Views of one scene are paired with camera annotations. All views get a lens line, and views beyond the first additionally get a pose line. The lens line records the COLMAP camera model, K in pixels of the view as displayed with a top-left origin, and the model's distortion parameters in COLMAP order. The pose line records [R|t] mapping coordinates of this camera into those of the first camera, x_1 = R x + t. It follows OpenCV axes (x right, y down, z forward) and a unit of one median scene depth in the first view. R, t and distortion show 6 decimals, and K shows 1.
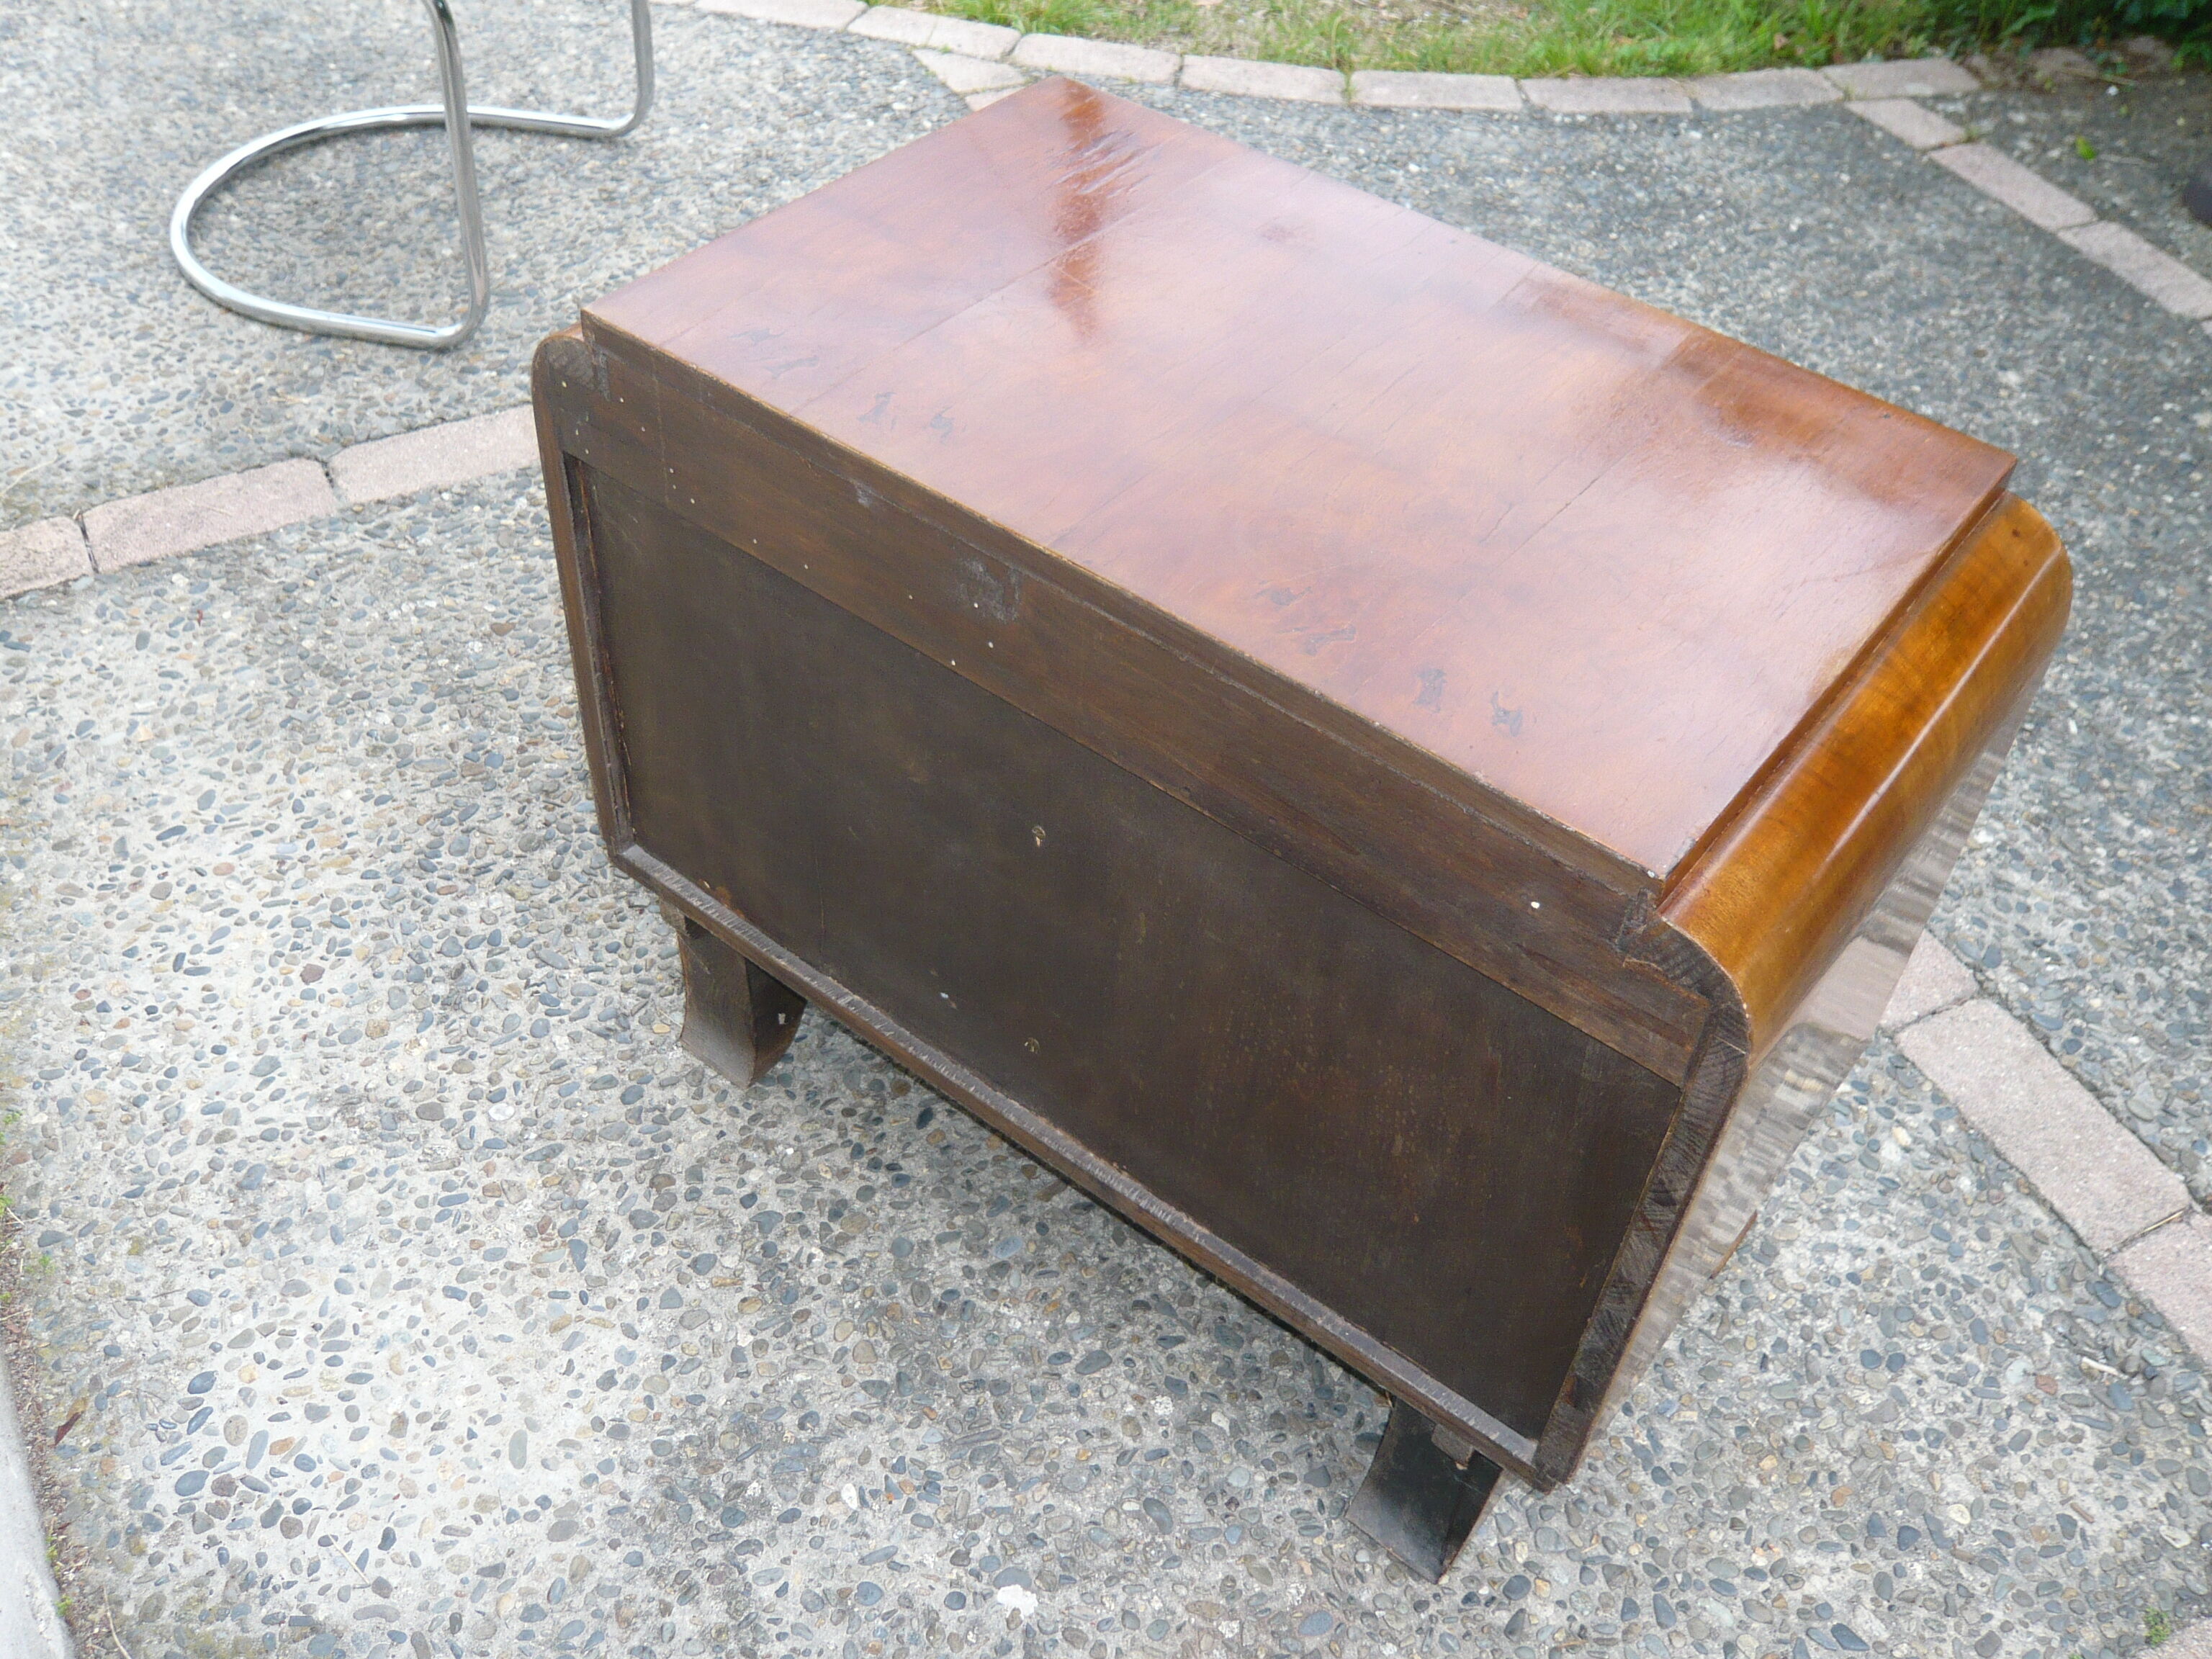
lens RADIAL K [[2077.3, 0, 1100.8], [0, 2077.3, 854.1], [0, 0, 1]] dist [-0.082368, 0.005877]
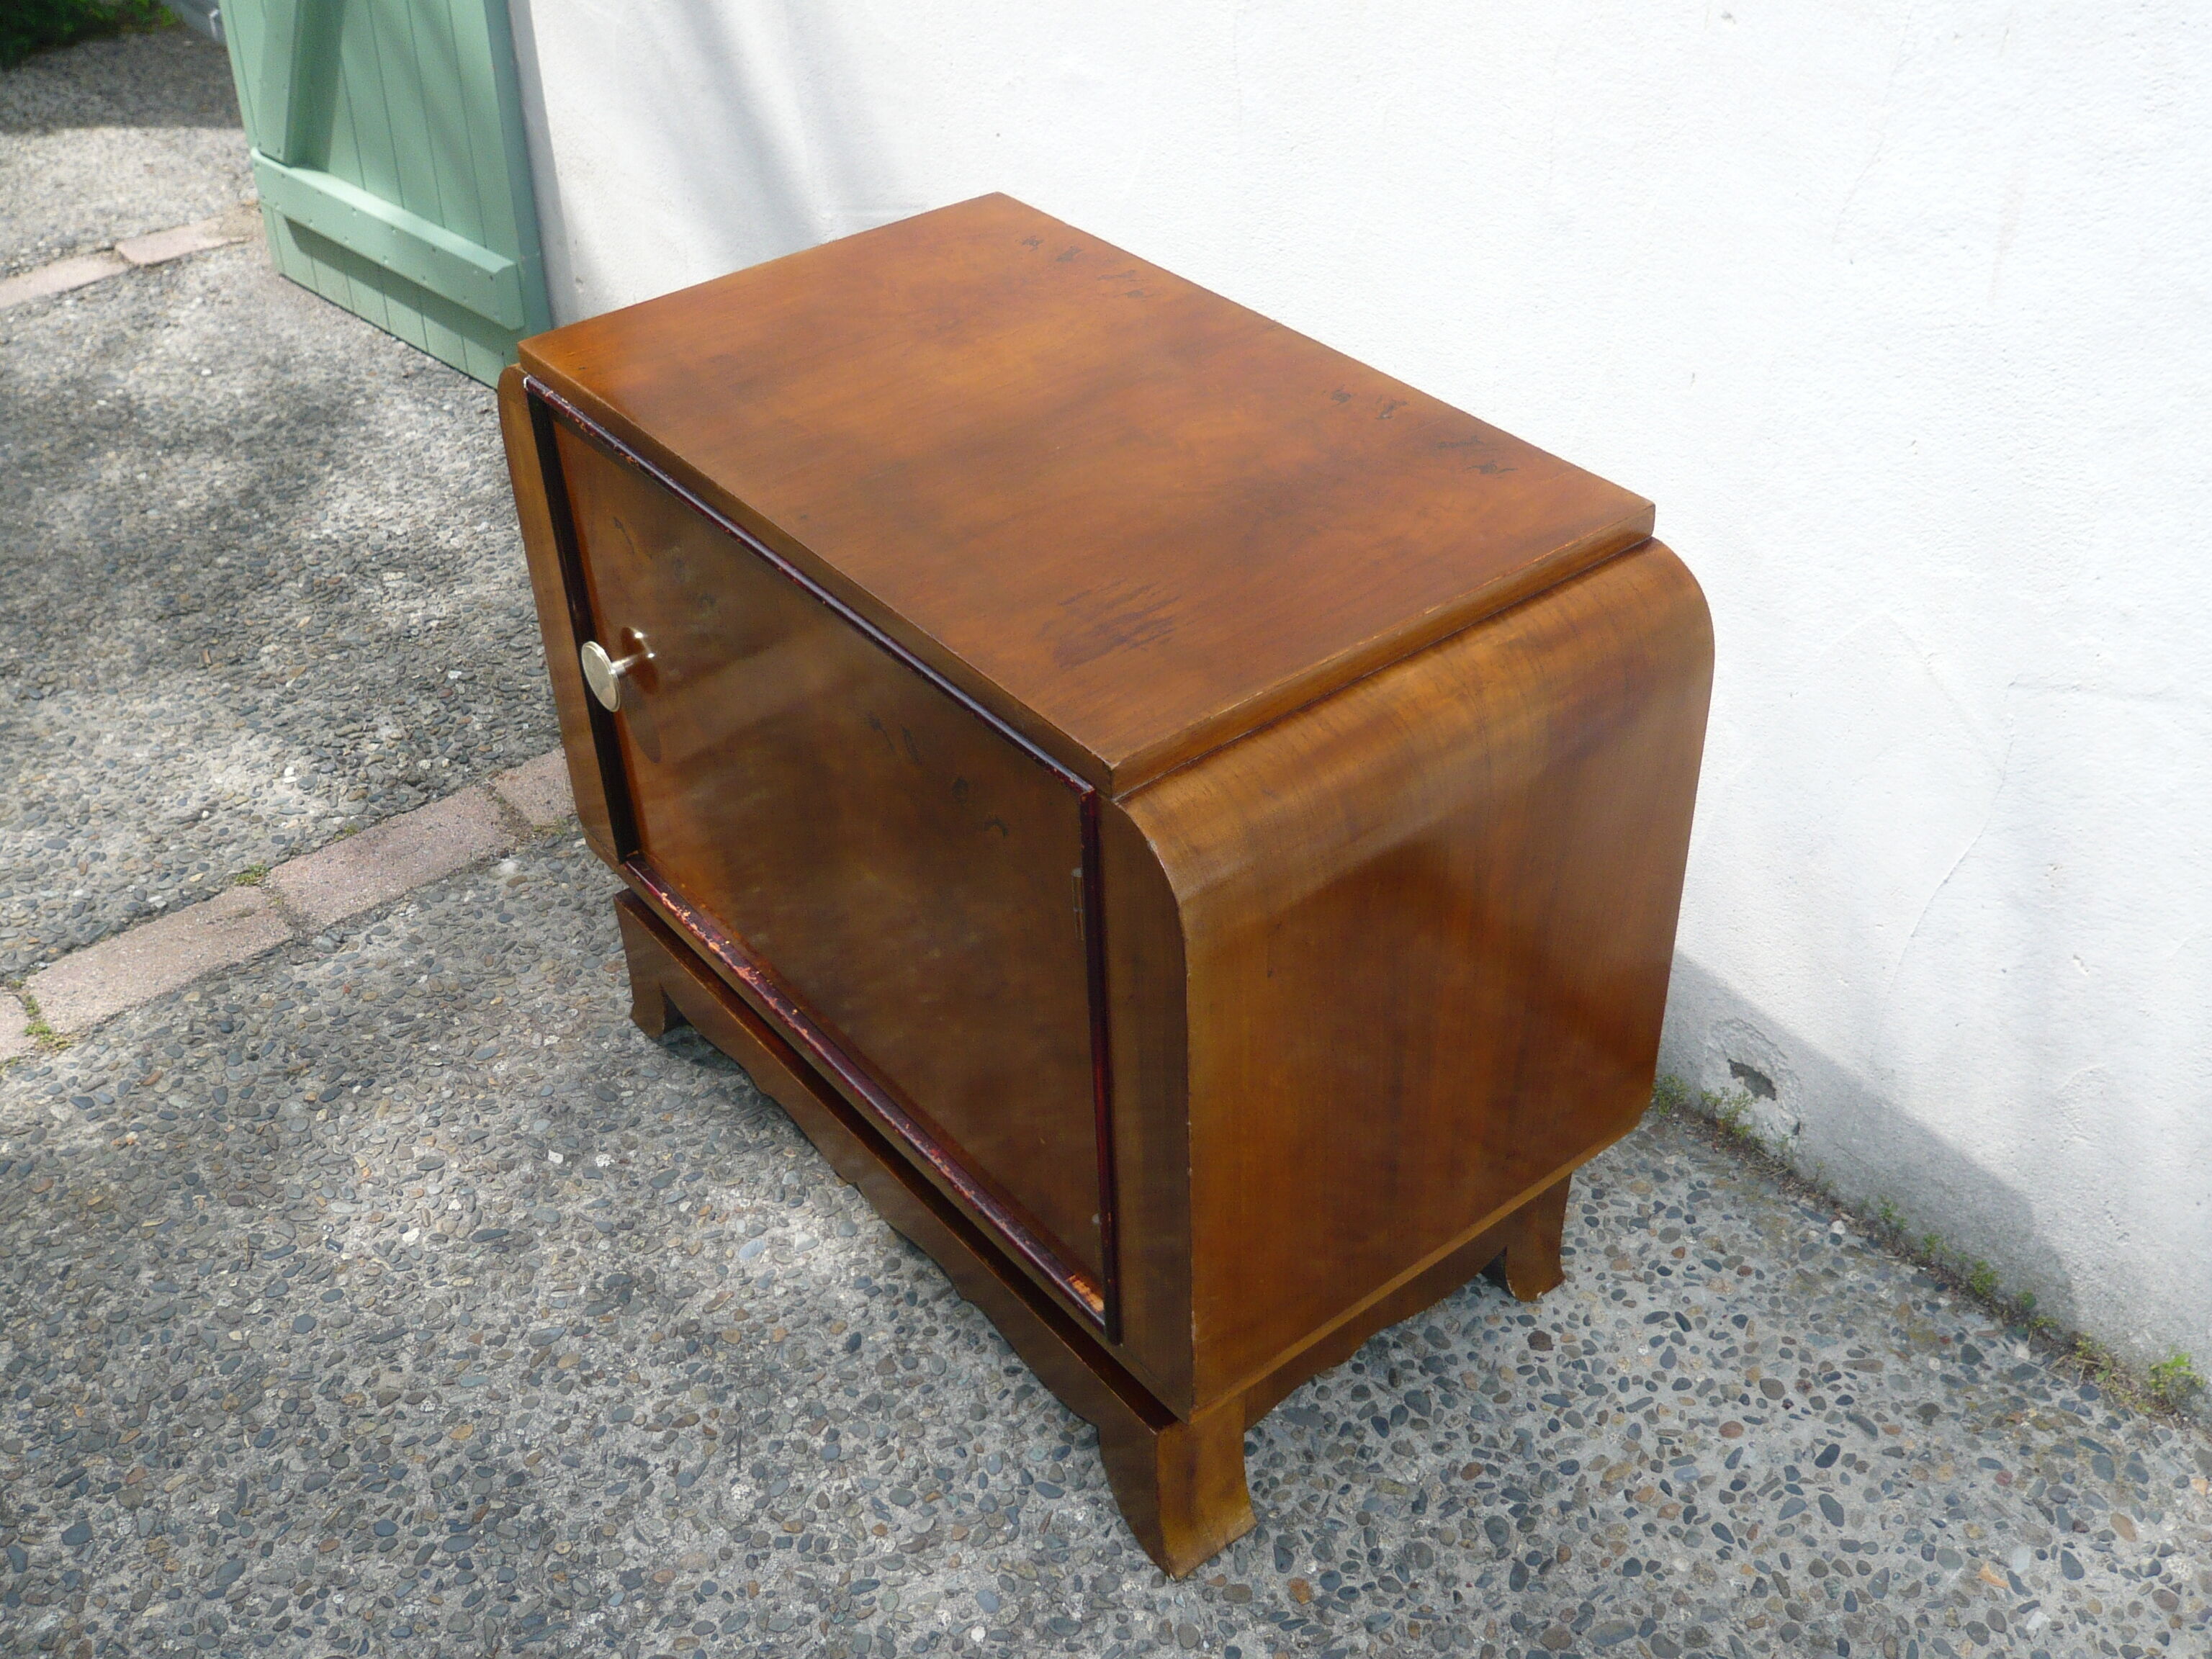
lens RADIAL K [[2377.2, 0, 1069.5], [0, 2377.2, 829.2], [0, 0, 1]] dist [-0.087686, -0.000194]
pose [[-0.980722, 0.097202, -0.169516, -0.017697], [-0.152854, 0.158832, 0.975401, -0.973479], [0.121736, 0.982509, -0.140912, 0.885766]]
